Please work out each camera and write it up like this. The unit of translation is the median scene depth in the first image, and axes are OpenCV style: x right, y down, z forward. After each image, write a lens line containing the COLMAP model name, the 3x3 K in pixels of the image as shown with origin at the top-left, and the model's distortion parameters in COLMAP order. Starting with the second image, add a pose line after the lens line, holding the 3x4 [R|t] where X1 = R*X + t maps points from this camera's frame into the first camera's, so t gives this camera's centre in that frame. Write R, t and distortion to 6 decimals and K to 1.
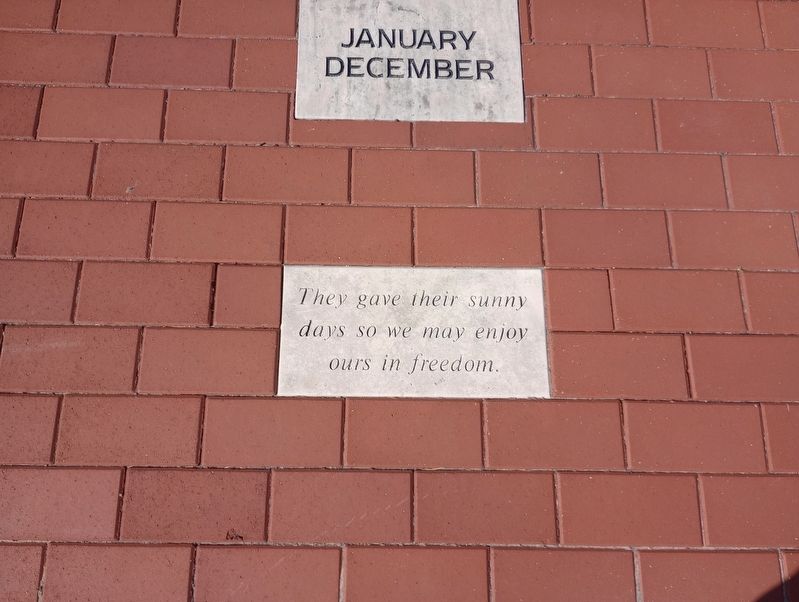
lens RADIAL K [[664.0, 0, 399.5], [0, 664.0, 301.0], [0, 0, 1]] dist [0.056605, -0.075127]
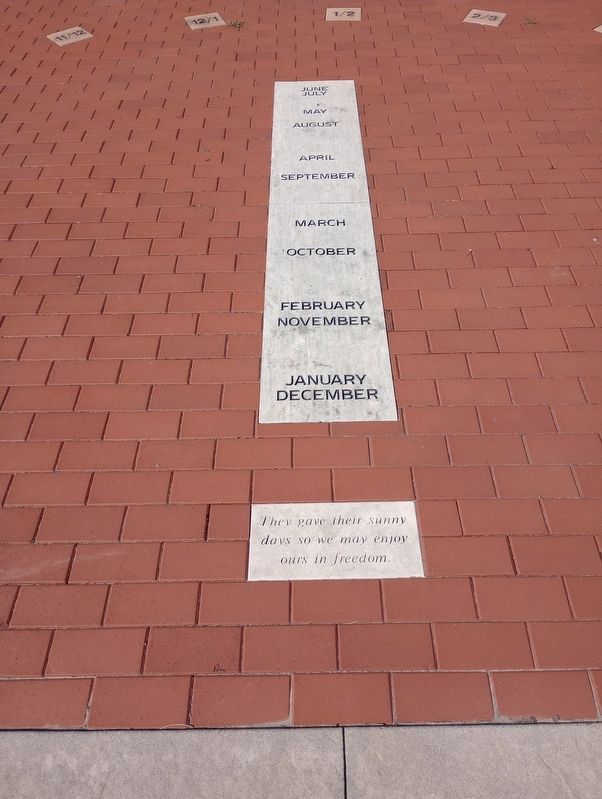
lens RADIAL K [[664.0, 0, 301.0], [0, 664.0, 399.5], [0, 0, 1]] dist [0.056605, -0.075127]
pose [[0.998818, -0.033637, -0.035100, 0.008695], [0.015461, 0.904295, -0.426627, 0.404487], [0.046091, 0.425580, 0.903746, -0.545333]]
